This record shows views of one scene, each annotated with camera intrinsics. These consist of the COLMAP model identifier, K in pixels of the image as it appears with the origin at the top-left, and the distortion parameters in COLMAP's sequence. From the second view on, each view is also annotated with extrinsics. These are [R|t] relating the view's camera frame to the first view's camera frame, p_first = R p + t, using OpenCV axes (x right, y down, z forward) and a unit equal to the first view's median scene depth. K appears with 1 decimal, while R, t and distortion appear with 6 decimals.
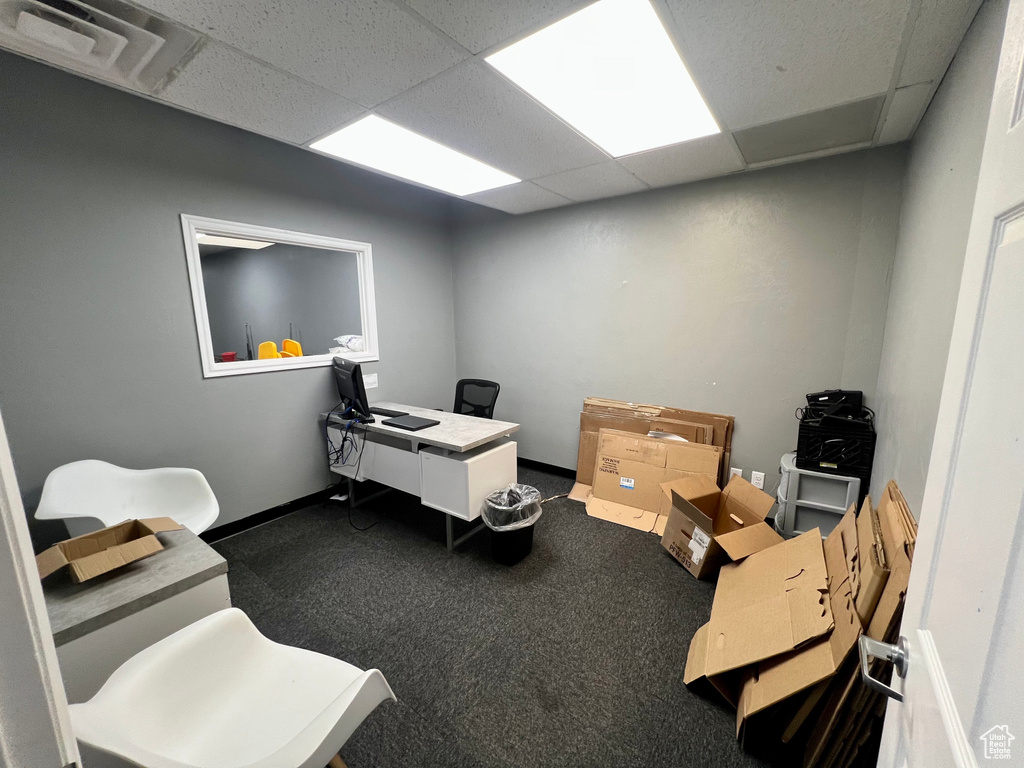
lens RADIAL K [[406.8, 0, 513.9], [0, 406.8, 385.8], [0, 0, 1]] dist [-0.000190, 0.000028]
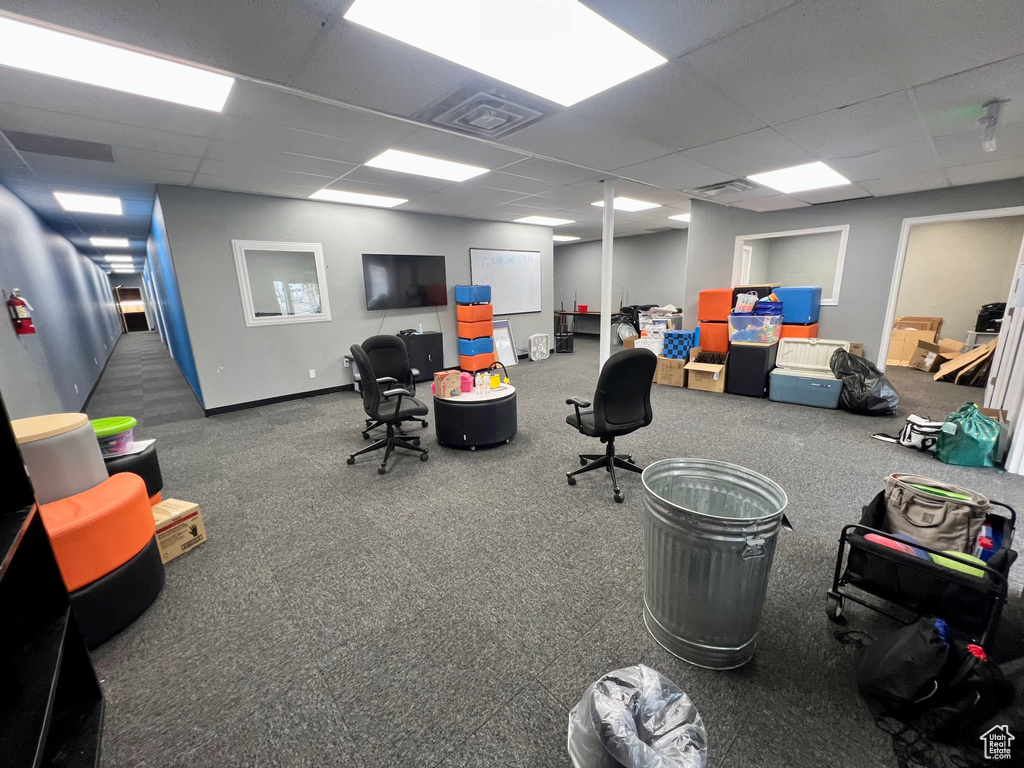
lens RADIAL K [[406.8, 0, 511.9], [0, 406.8, 385.2], [0, 0, 1]] dist [-0.000190, 0.000028]
pose [[0.977984, 0.026319, -0.207014, -1.559186], [-0.012474, 0.997614, 0.067899, 0.375380], [0.208307, -0.063821, 0.975979, -2.049941]]
